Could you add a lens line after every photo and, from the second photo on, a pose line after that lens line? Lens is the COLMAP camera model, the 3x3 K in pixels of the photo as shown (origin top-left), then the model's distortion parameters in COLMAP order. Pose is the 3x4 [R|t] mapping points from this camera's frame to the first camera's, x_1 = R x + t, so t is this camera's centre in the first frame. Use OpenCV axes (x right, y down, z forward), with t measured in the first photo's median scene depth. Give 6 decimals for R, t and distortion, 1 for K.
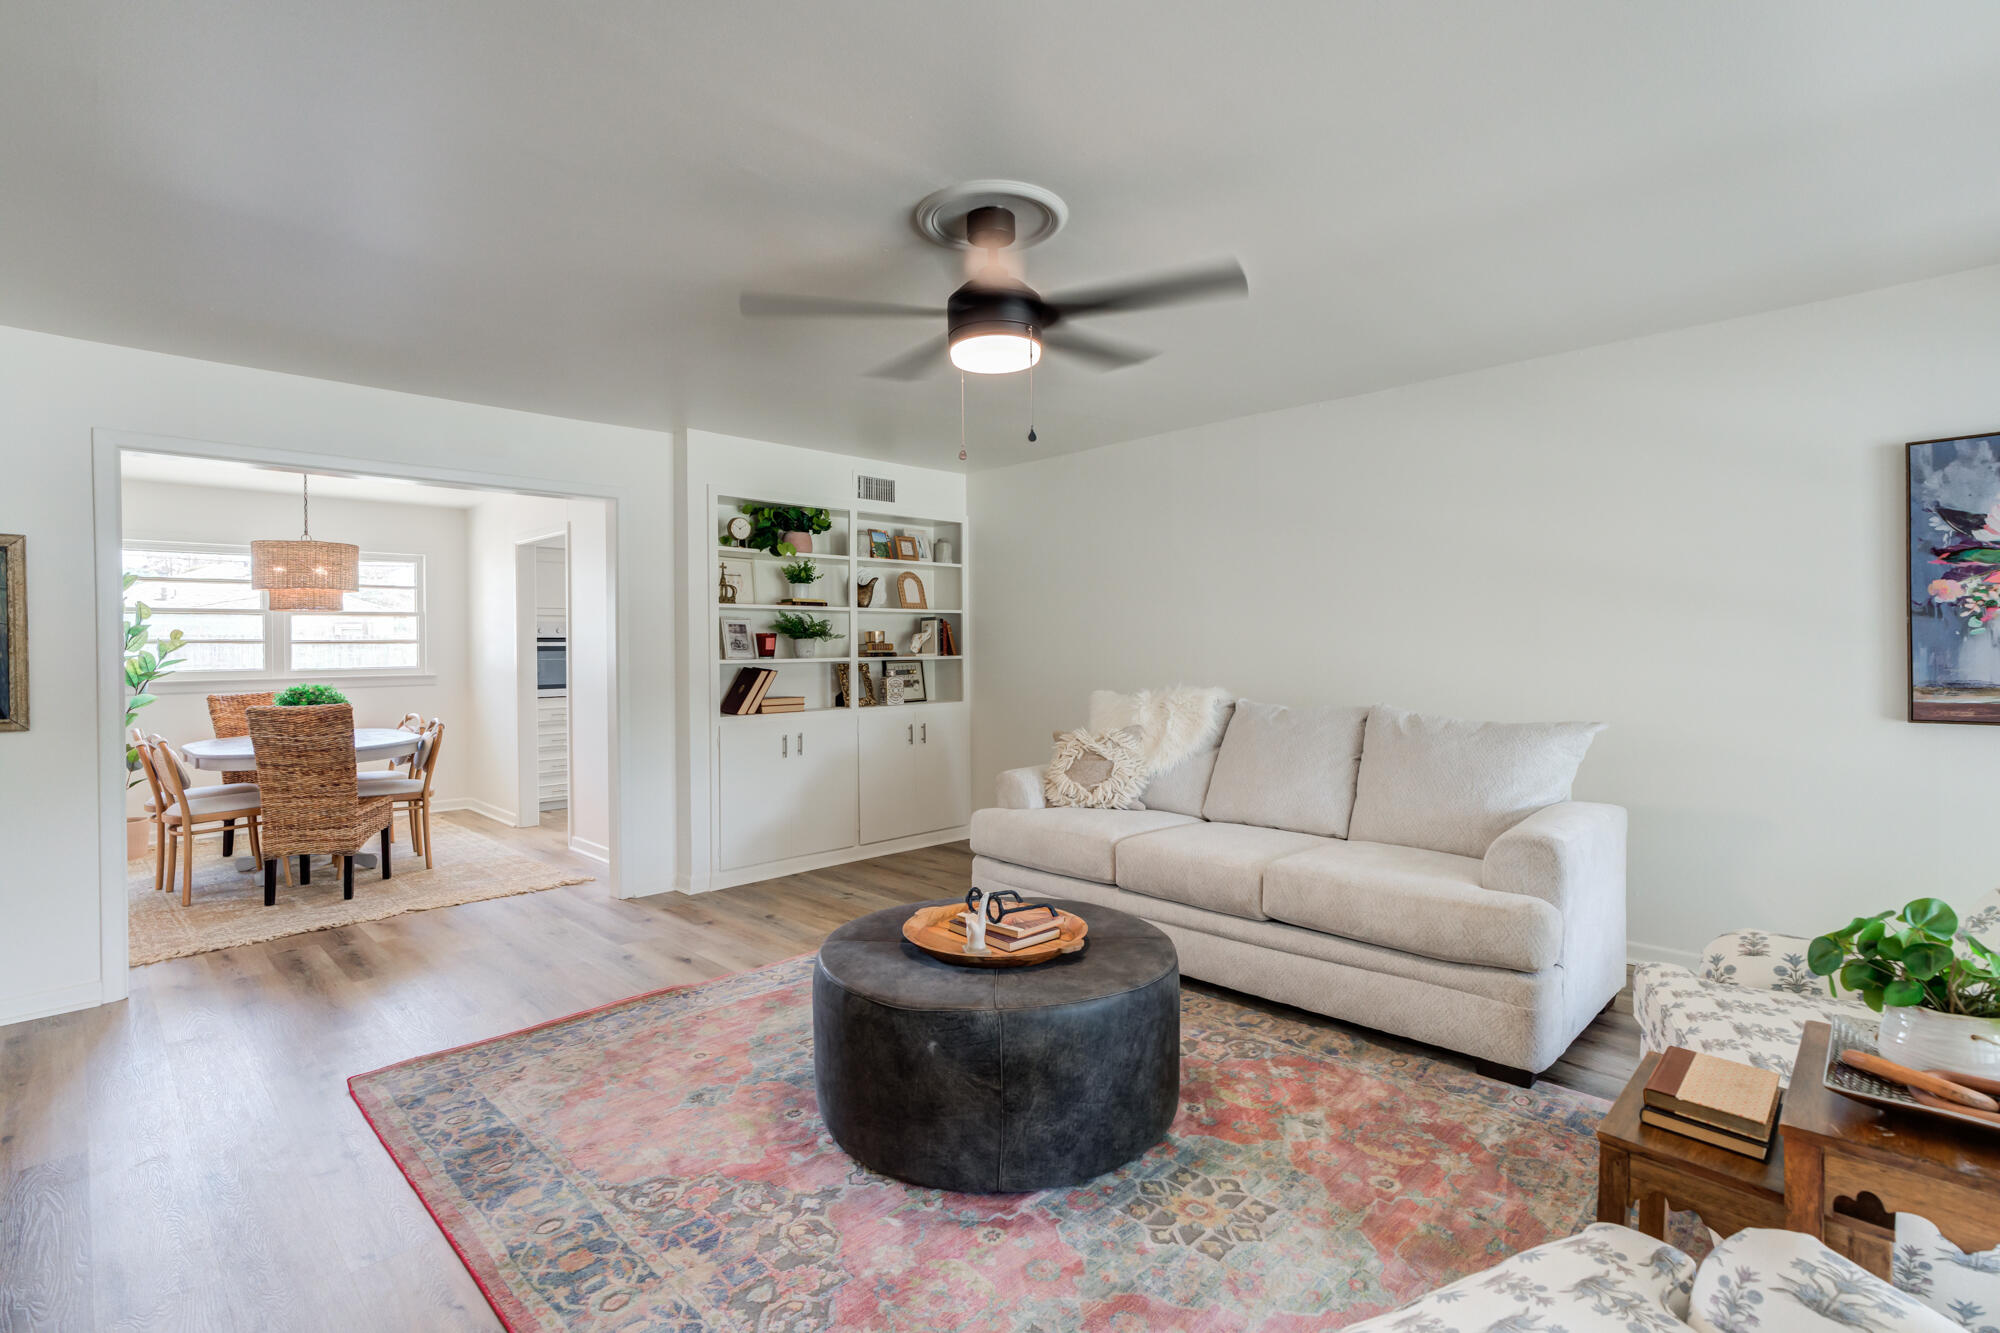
lens RADIAL K [[924.6, 0, 993.9], [0, 924.6, 641.9], [0, 0, 1]] dist [-0.001313, -0.000002]
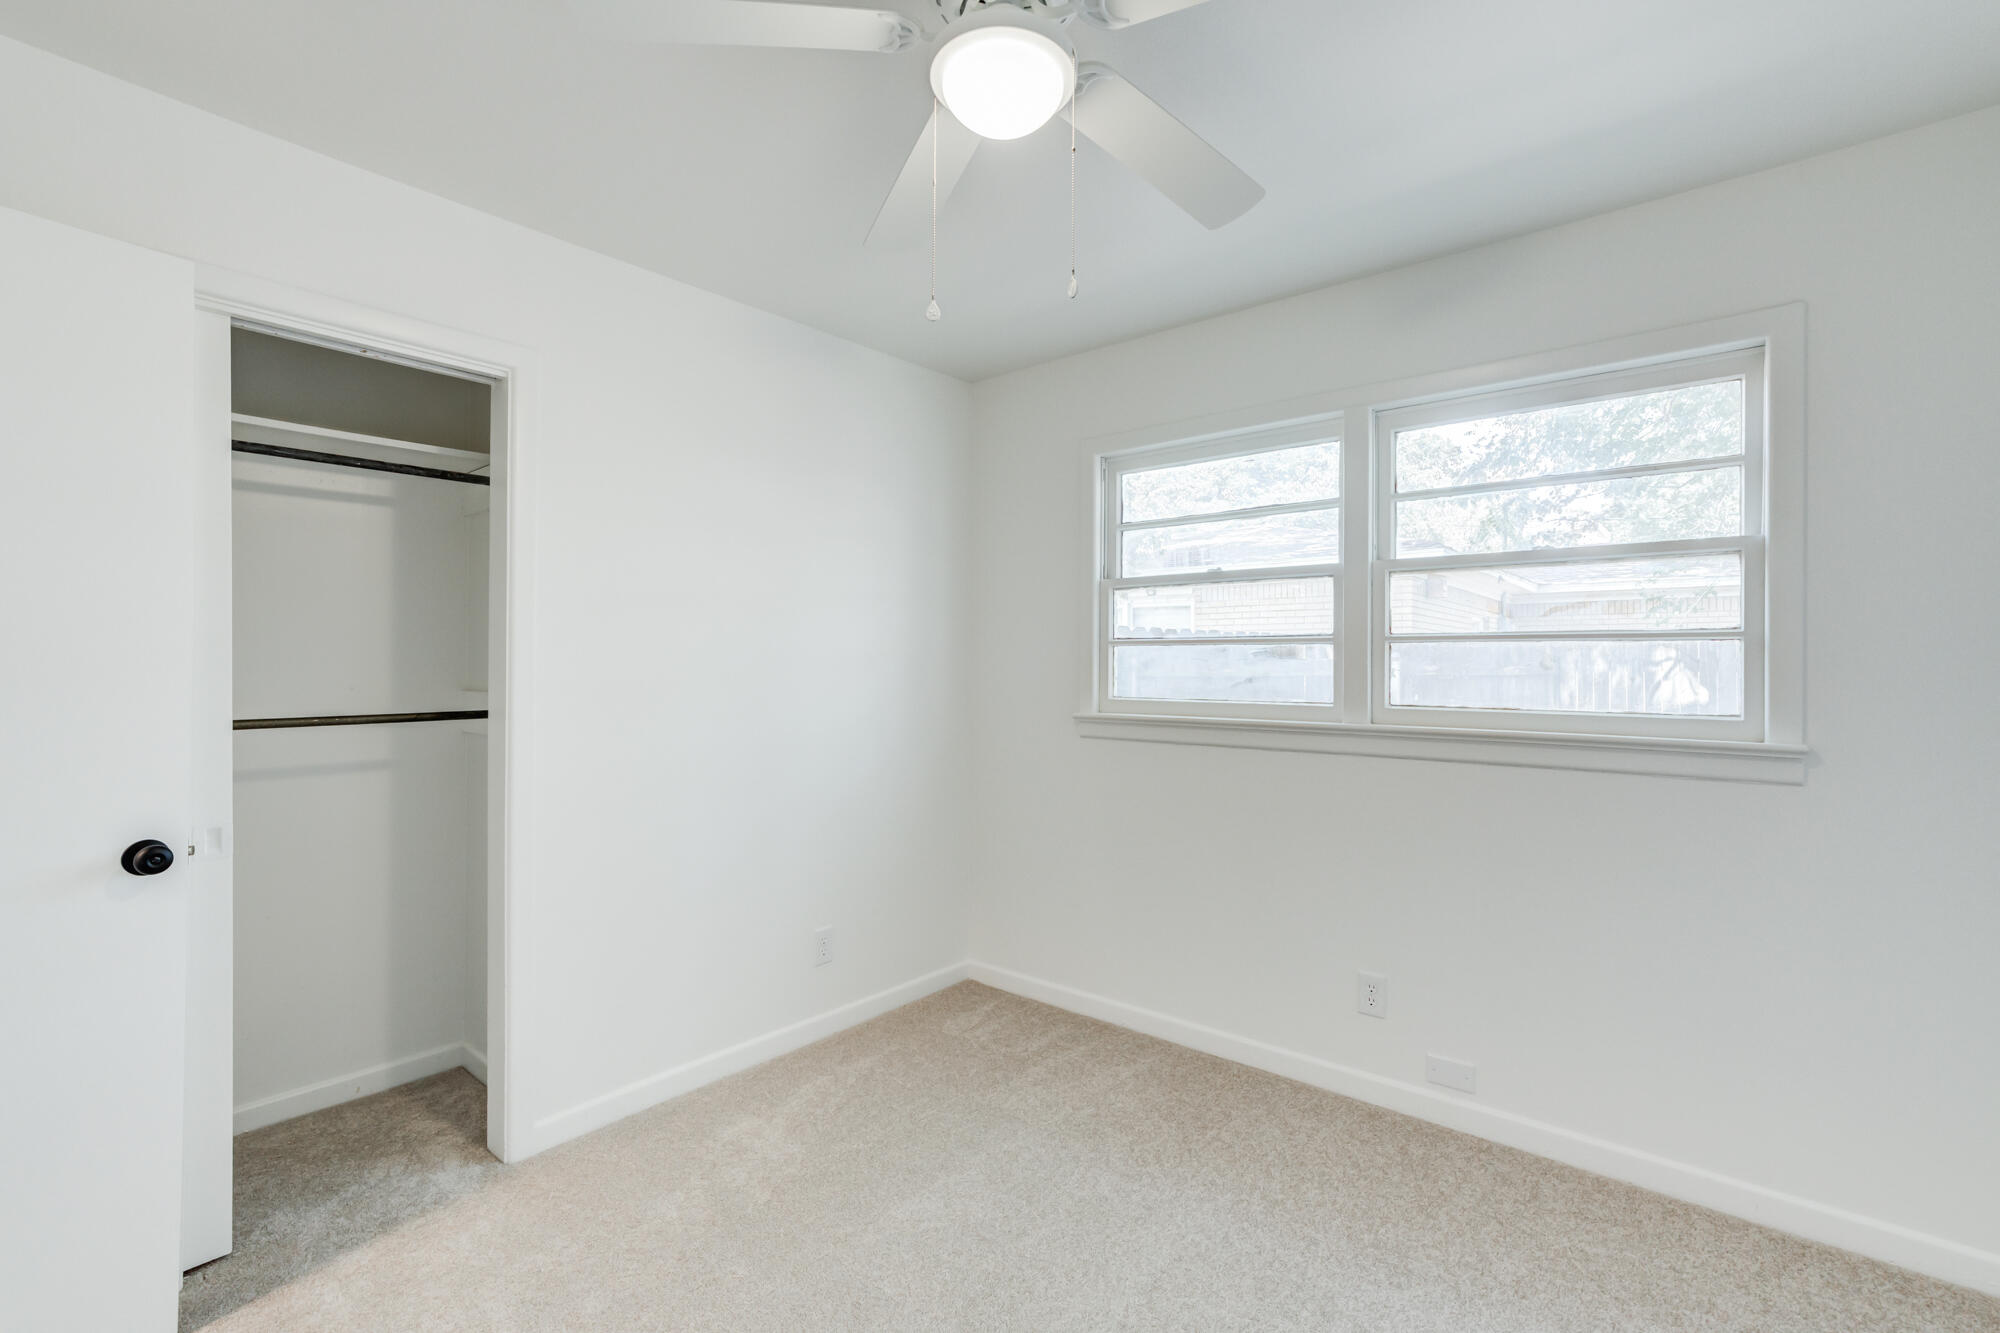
lens RADIAL K [[924.6, 0, 993.9], [0, 924.6, 641.9], [0, 0, 1]] dist [-0.001313, -0.000002]
pose [[0.093908, -0.006769, -0.995558, -0.440117], [0.001419, 0.999977, -0.006666, 0.003812], [0.995580, -0.000787, 0.093915, 0.924358]]
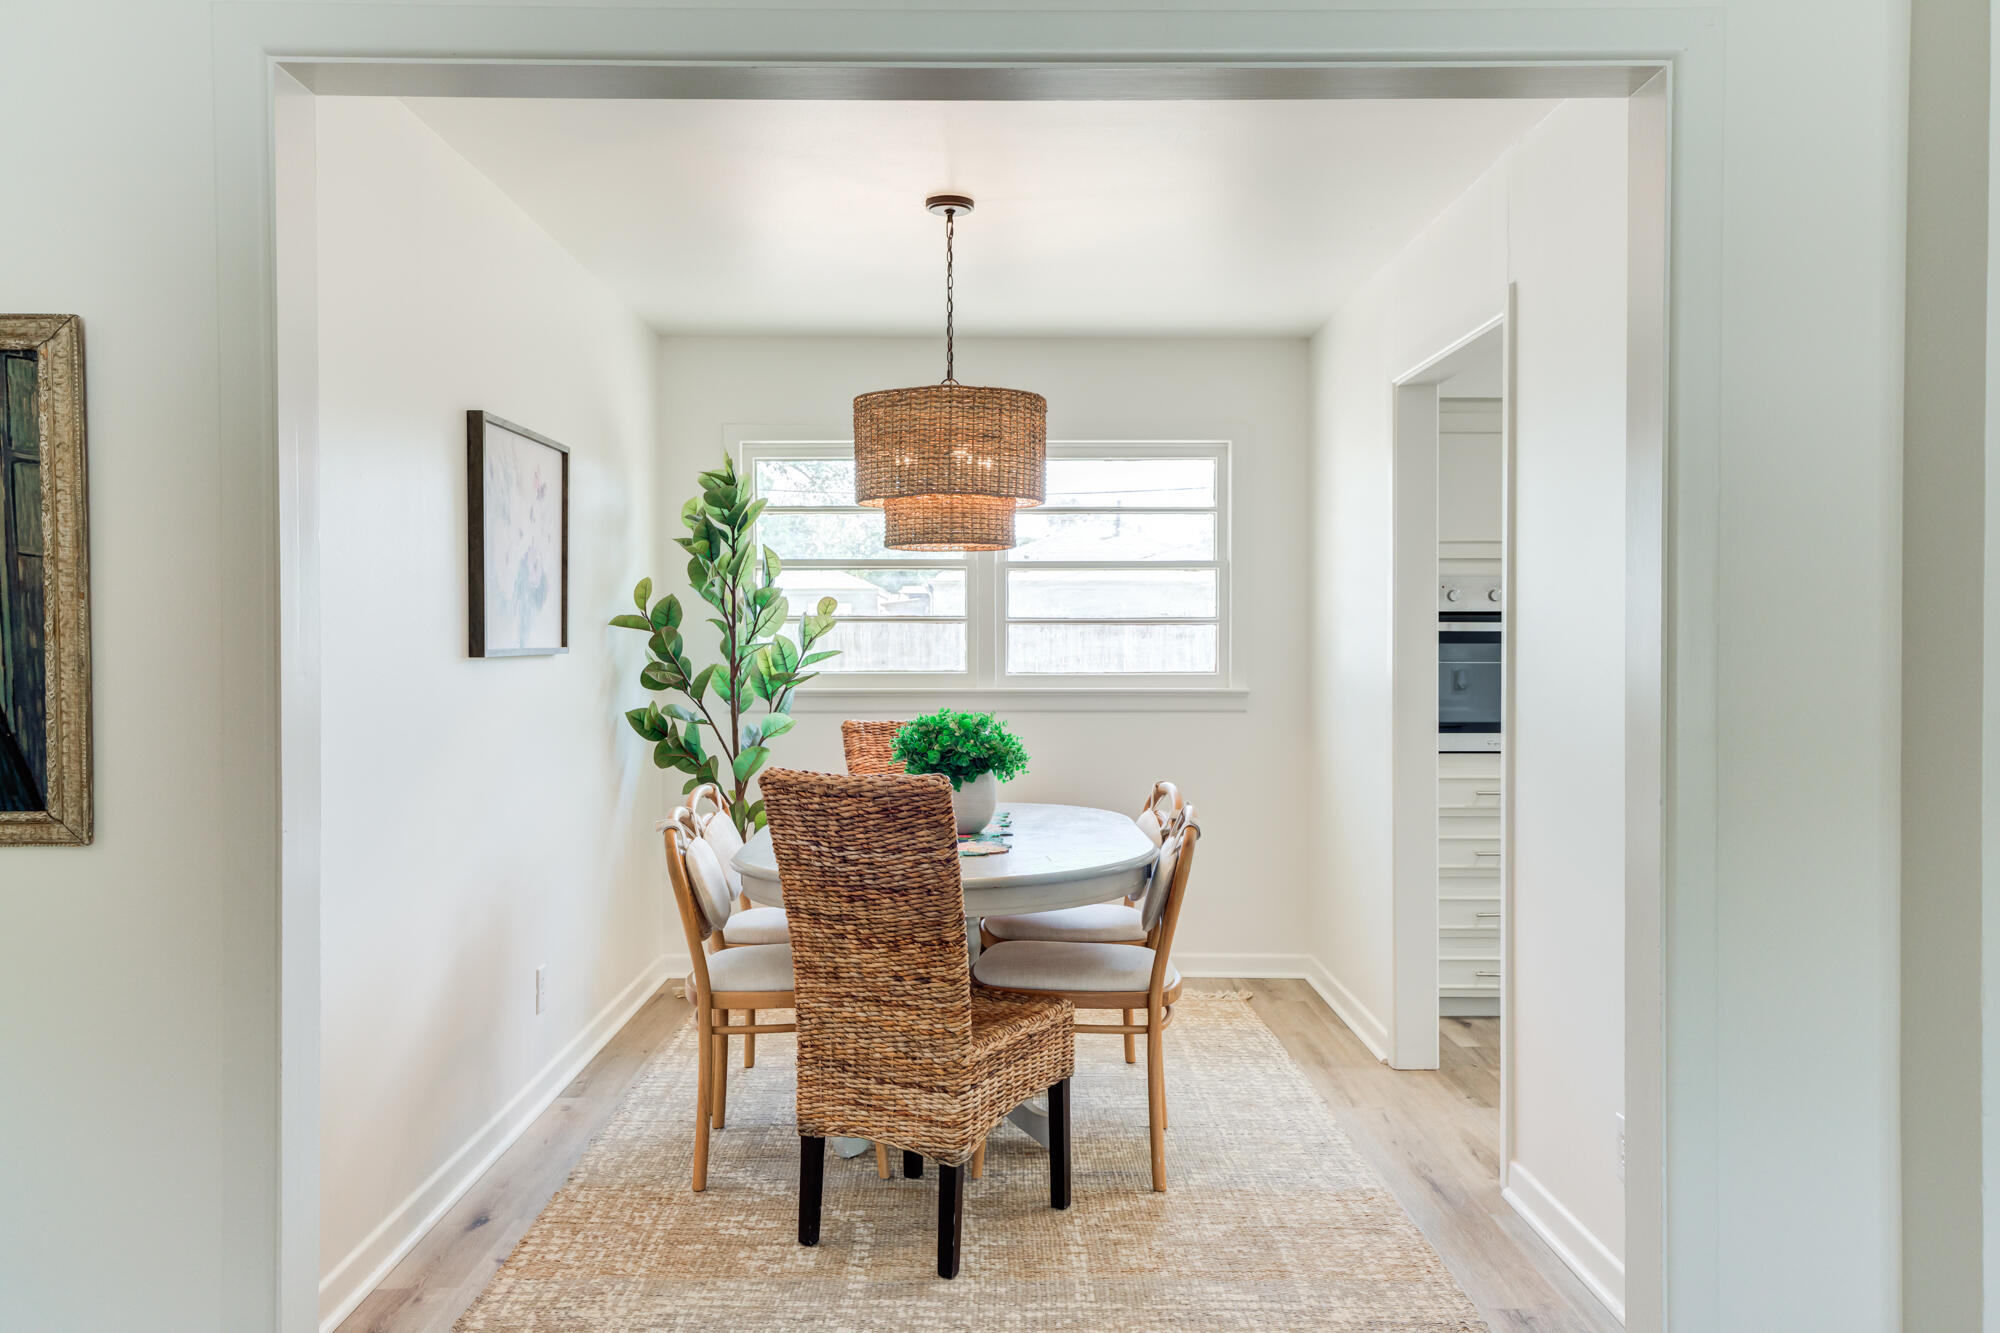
lens RADIAL K [[1518.5, 0, 1000.0], [0, 1518.5, 666.5], [0, 0, 1]] dist [0.032355, 0.003387]
pose [[0.721872, 0.022533, -0.691660, -0.189253], [-0.005225, 0.999619, 0.027113, 0.003295], [0.692007, -0.015958, 0.721715, 0.431433]]
